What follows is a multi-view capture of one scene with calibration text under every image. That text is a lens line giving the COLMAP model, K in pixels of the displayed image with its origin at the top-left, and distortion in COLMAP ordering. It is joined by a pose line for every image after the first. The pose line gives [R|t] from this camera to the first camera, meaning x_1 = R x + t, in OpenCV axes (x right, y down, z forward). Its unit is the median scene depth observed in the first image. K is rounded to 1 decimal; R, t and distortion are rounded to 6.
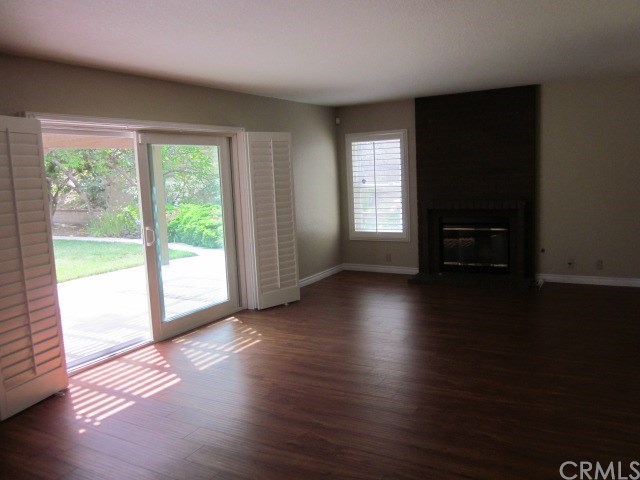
lens RADIAL K [[547.2, 0, 319.0], [0, 547.2, 236.3], [0, 0, 1]] dist [0.089687, -0.004204]
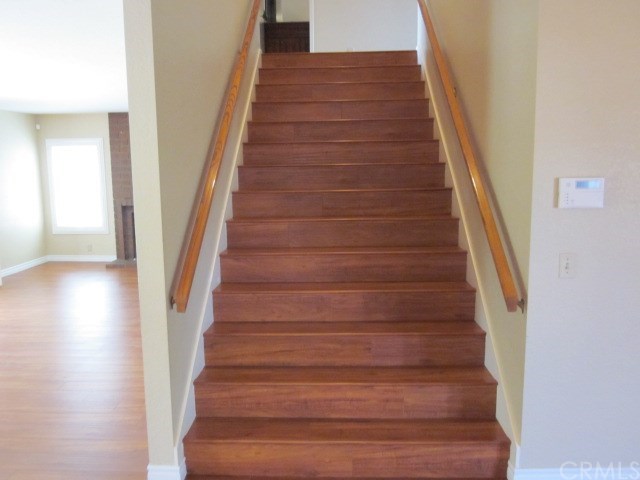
lens RADIAL K [[547.2, 0, 323.0], [0, 547.2, 241.6], [0, 0, 1]] dist [-0.009643, -0.013513]
pose [[0.890289, -0.022132, 0.454858, 0.043405], [0.028961, 0.999548, -0.008050, 0.051438], [-0.454474, 0.020340, 0.890528, -0.259088]]
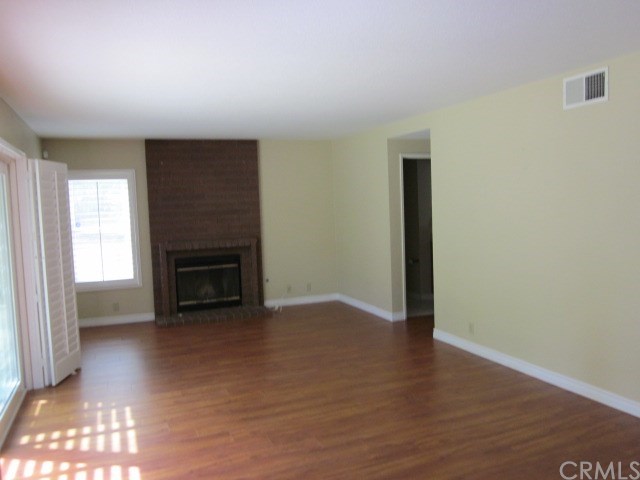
lens RADIAL K [[547.2, 0, 323.0], [0, 547.2, 241.6], [0, 0, 1]] dist [-0.009643, -0.013513]
pose [[0.639839, -0.037755, 0.767581, -0.367784], [0.101731, 0.994164, -0.035901, -0.002111], [-0.761746, 0.101058, 0.639946, 0.154052]]
